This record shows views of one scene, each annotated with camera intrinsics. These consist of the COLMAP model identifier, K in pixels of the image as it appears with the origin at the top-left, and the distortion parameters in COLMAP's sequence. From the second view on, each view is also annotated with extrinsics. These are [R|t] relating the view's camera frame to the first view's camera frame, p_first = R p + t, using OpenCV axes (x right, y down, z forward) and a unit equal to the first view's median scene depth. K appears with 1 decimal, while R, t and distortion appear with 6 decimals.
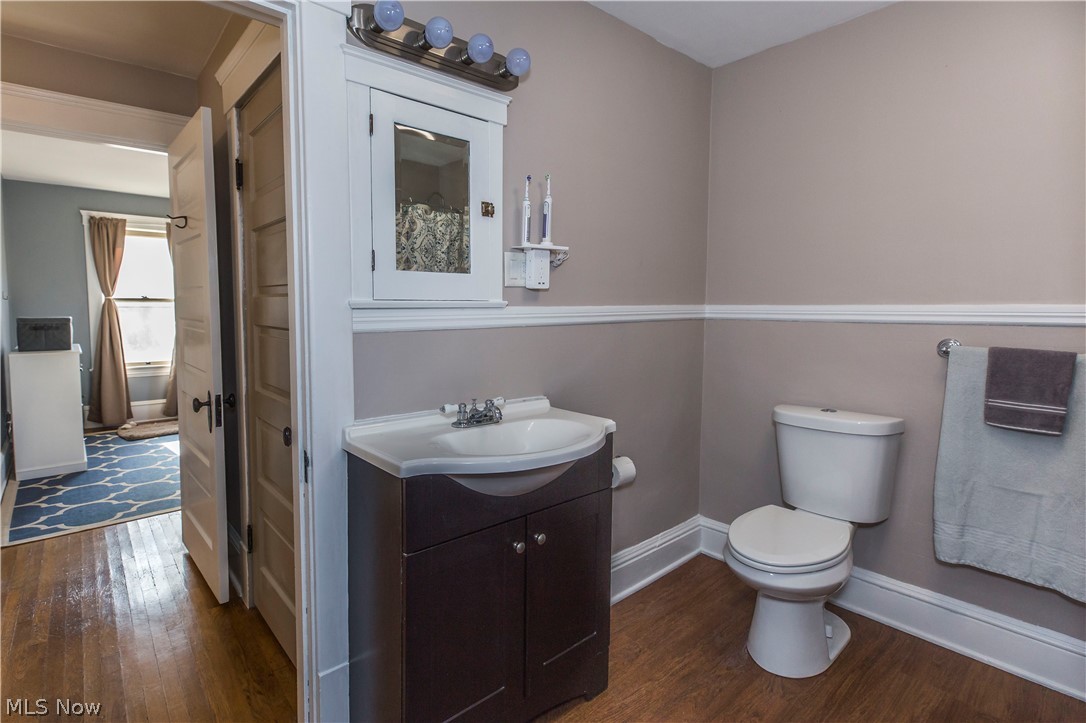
lens RADIAL K [[541.4, 0, 543.0], [0, 541.4, 361.5], [0, 0, 1]] dist [-0.003017, -0.001243]
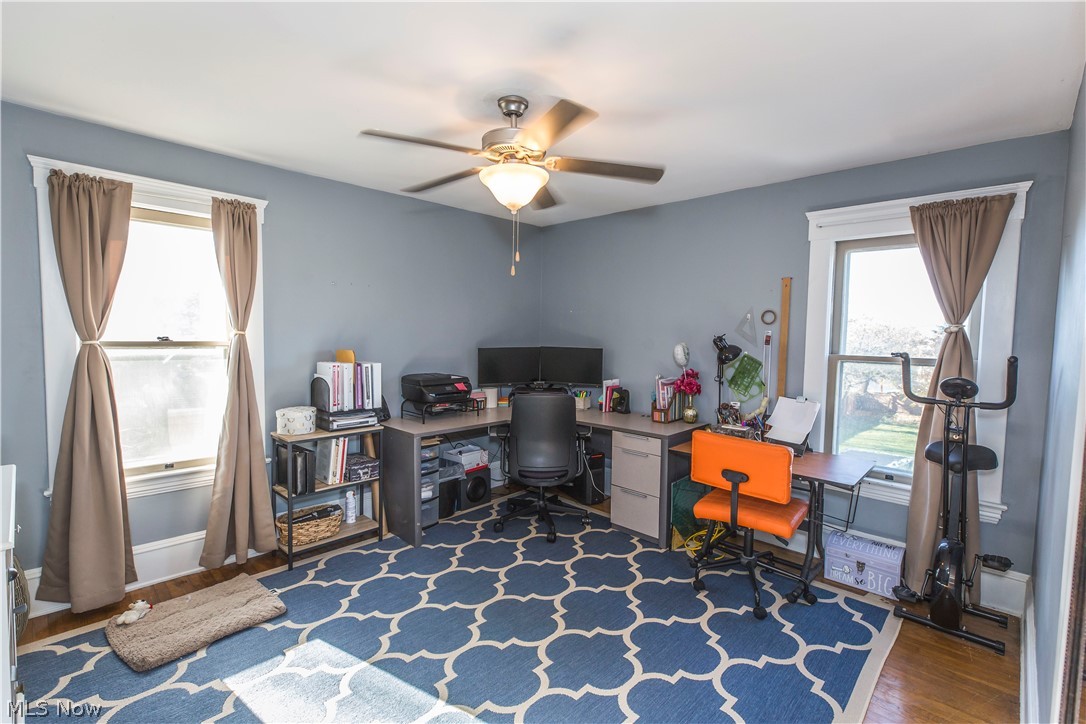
lens RADIAL K [[492.5, 0, 543.0], [0, 492.5, 362.0], [0, 0, 1]] dist [0.003556, 0.001235]
pose [[0.997391, -0.025389, 0.067582, -0.425042], [0.029194, 0.998007, -0.055937, -0.062397], [-0.066028, 0.057764, 0.996144, 0.526260]]
